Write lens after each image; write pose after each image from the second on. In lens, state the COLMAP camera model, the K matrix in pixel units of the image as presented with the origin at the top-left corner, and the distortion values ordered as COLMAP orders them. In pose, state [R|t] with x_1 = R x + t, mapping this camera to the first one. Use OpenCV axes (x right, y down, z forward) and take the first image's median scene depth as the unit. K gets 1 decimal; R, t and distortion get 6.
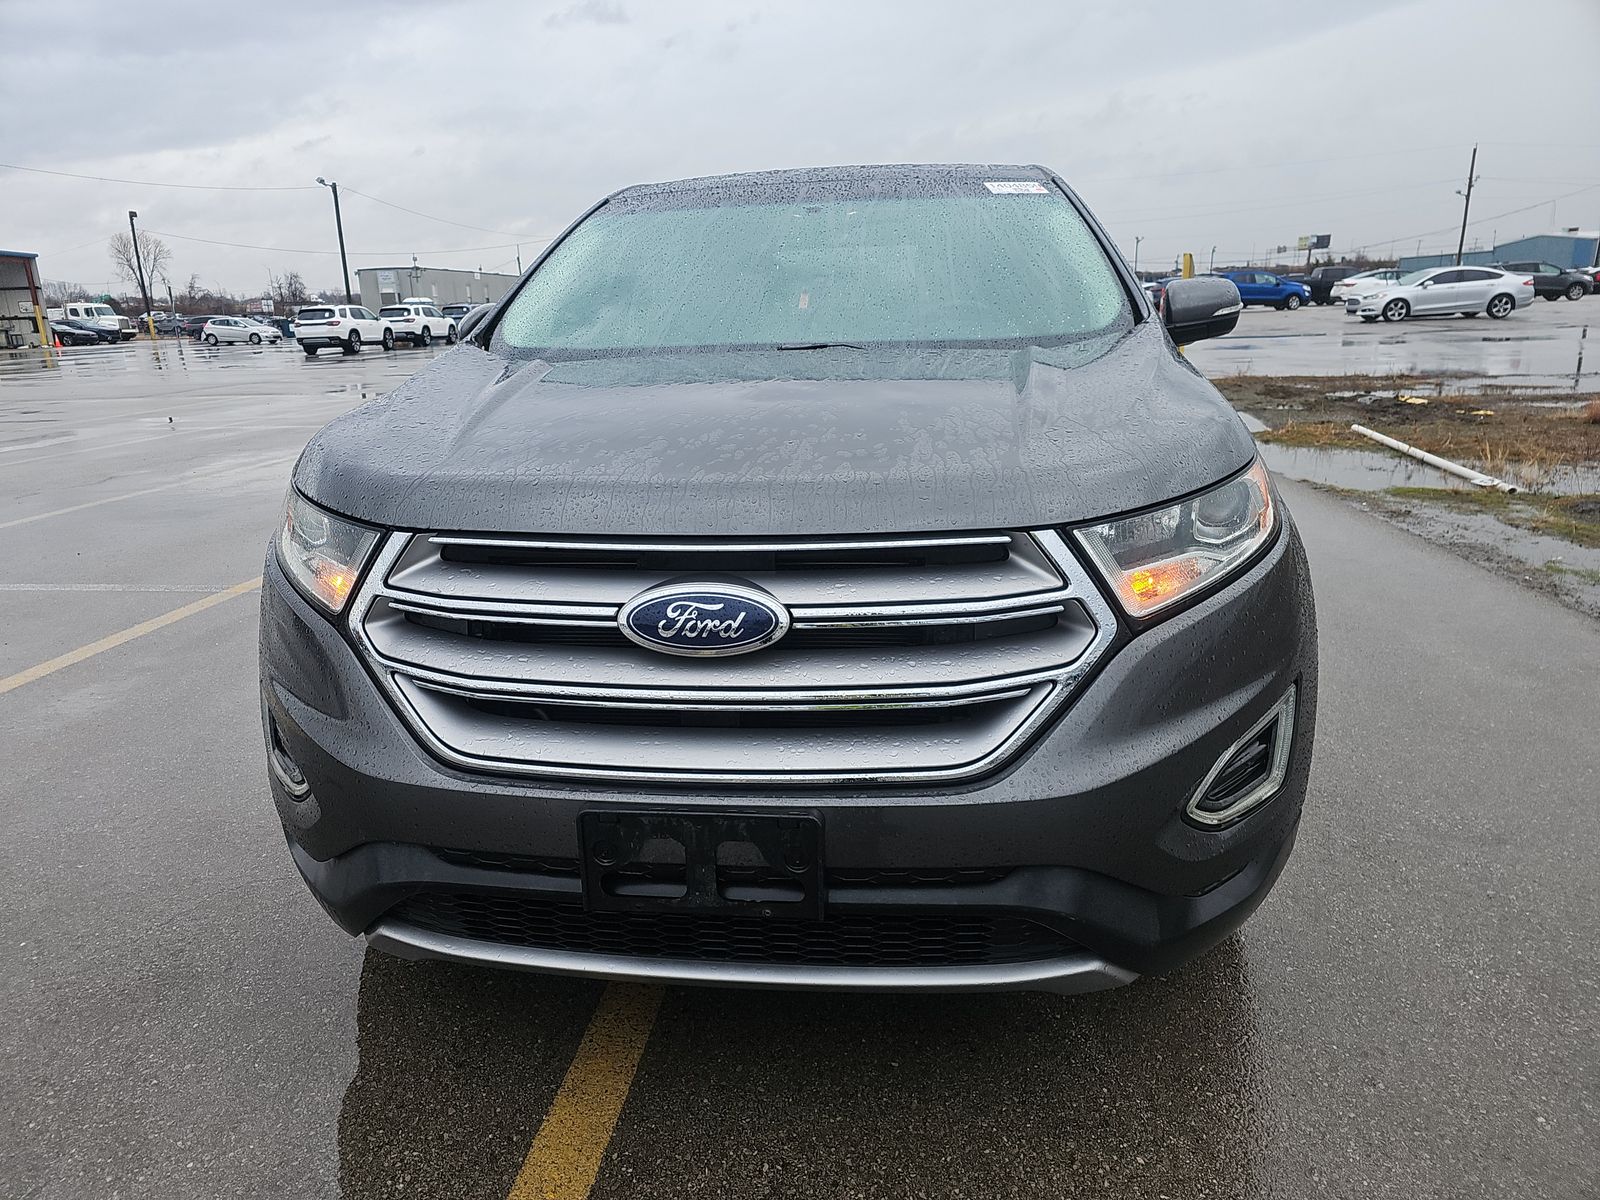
lens RADIAL K [[1067.6, 0, 798.7], [0, 1067.6, 563.9], [0, 0, 1]] dist [-0.028987, 0.000694]
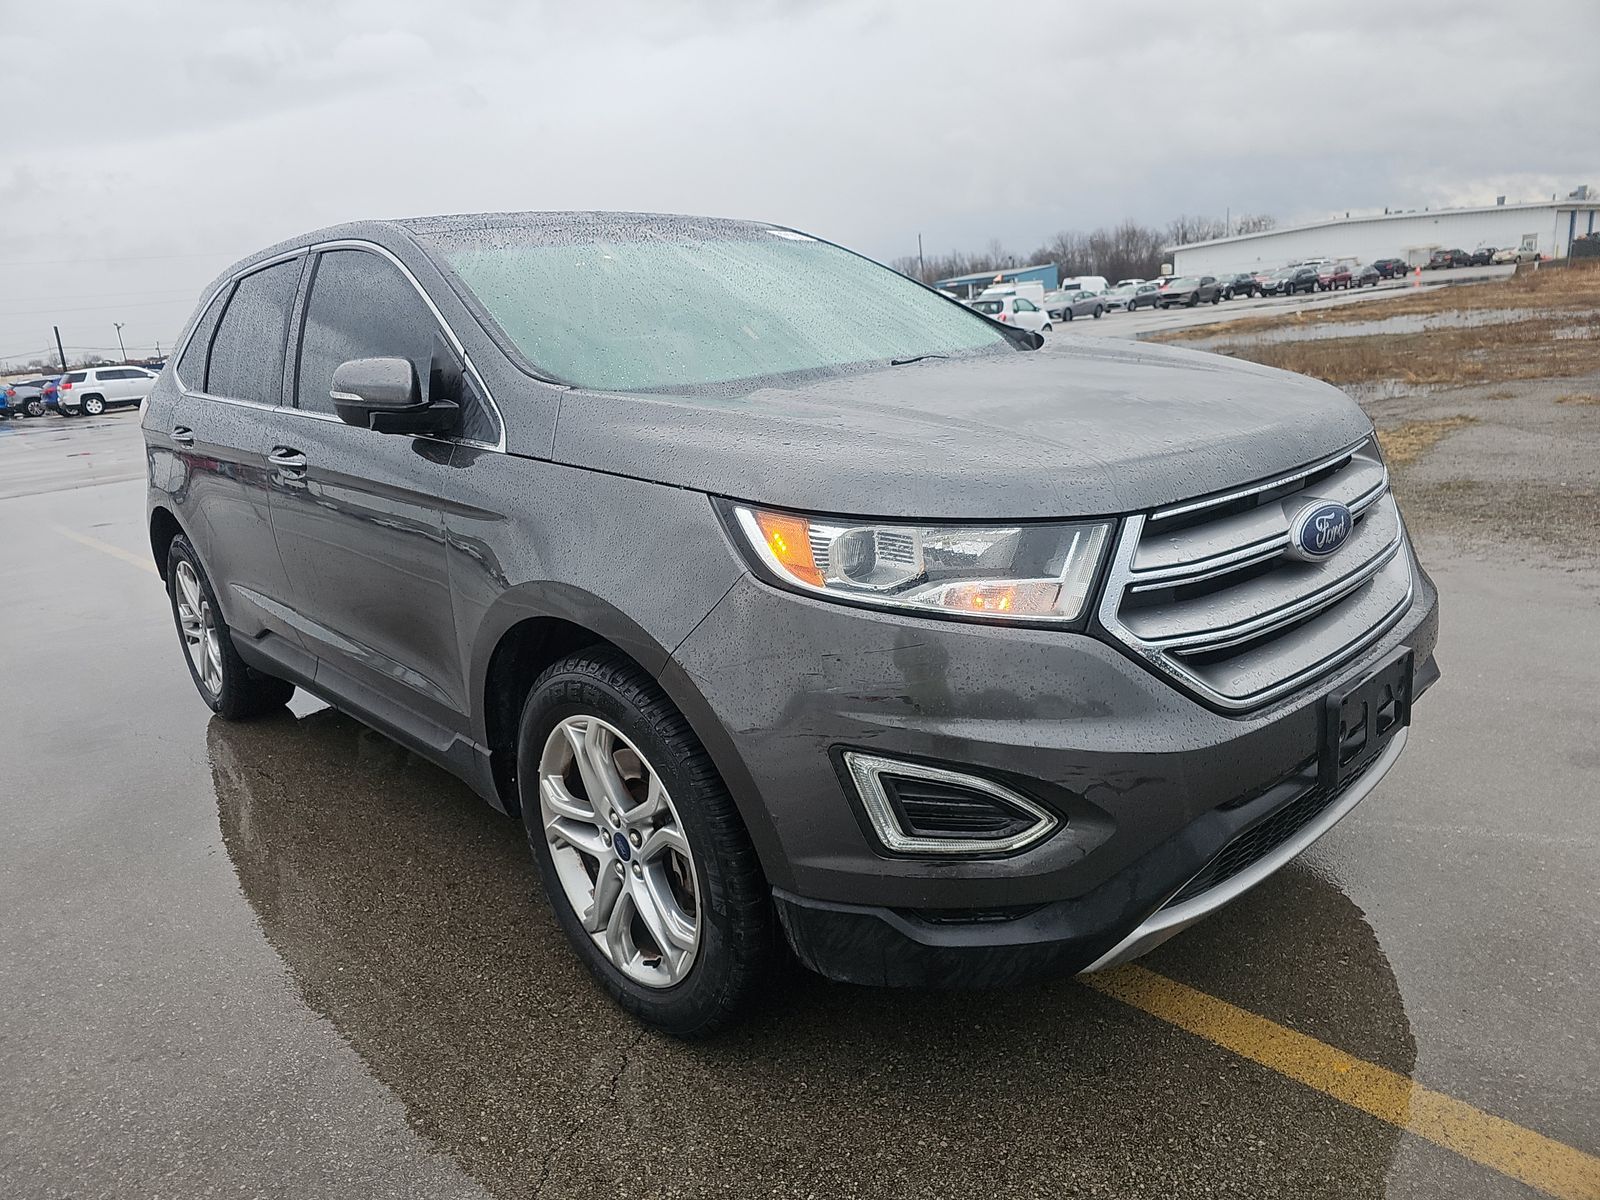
lens RADIAL K [[1054.0, 0, 800.0], [0, 1054.0, 600.0], [0, 0, 1]] dist [0.004315, -0.001324]
pose [[0.660250, -0.220494, 0.717950, -1.260490], [0.251691, 0.965616, 0.065093, -0.092834], [-0.707617, 0.137724, 0.693045, 0.523606]]
